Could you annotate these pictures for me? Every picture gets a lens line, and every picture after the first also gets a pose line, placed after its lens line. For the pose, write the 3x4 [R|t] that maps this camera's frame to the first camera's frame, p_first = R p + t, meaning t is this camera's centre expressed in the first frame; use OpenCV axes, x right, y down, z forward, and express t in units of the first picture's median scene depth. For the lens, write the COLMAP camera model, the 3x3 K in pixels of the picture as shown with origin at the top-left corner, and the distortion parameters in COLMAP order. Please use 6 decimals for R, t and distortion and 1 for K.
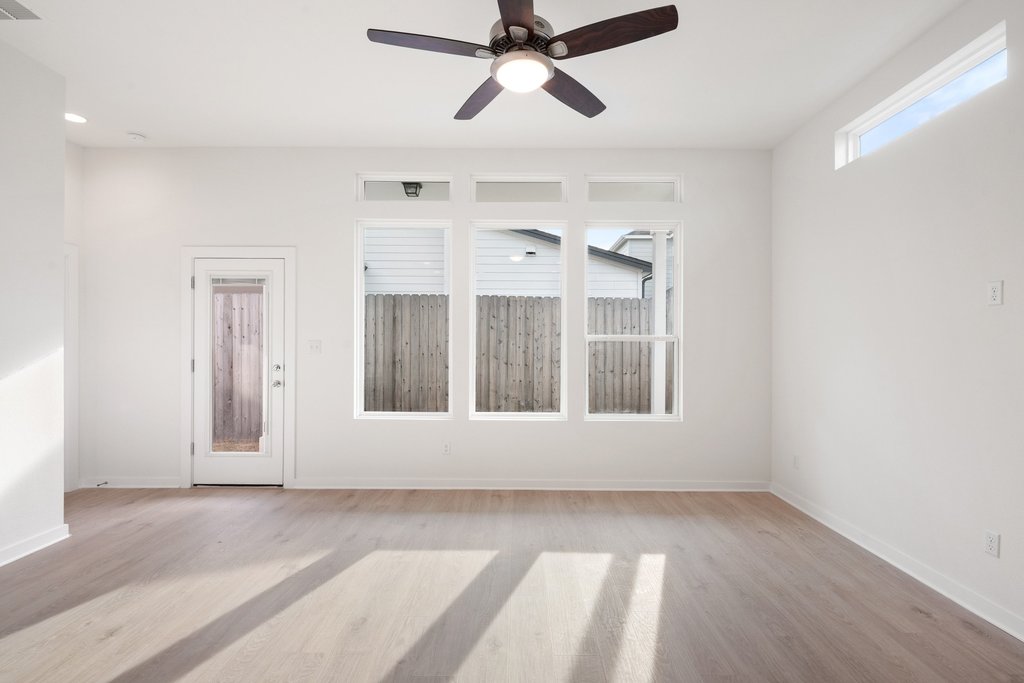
lens RADIAL K [[495.3, 0, 513.9], [0, 495.3, 343.2], [0, 0, 1]] dist [0.005065, 0.000903]
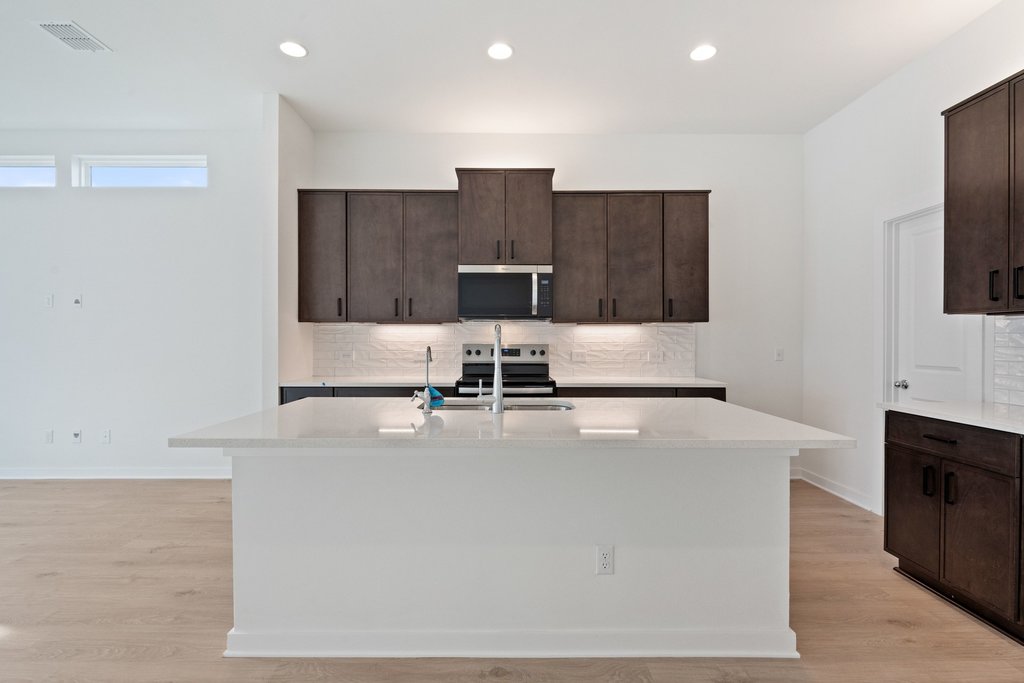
lens RADIAL K [[495.3, 0, 513.6], [0, 495.3, 343.0], [0, 0, 1]] dist [0.005065, 0.000903]
pose [[-0.023769, -0.006419, 0.999697, -0.678572], [-0.009451, 0.999936, 0.006196, 0.004564], [-0.999673, -0.009301, -0.023828, -0.034954]]
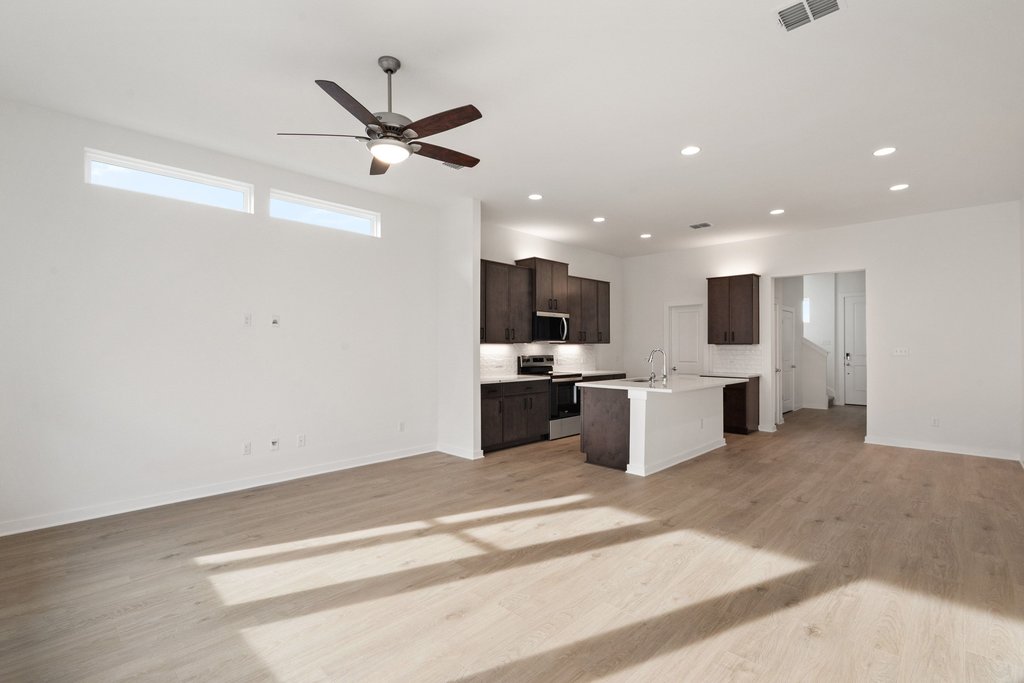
lens RADIAL K [[495.3, 0, 504.2], [0, 495.3, 345.1], [0, 0, 1]] dist [0.005065, 0.000903]
pose [[-0.740370, -0.001787, 0.672197, -0.763938], [-0.008674, 0.999939, -0.006896, -0.008256], [-0.672143, -0.010936, -0.740340, 1.192327]]
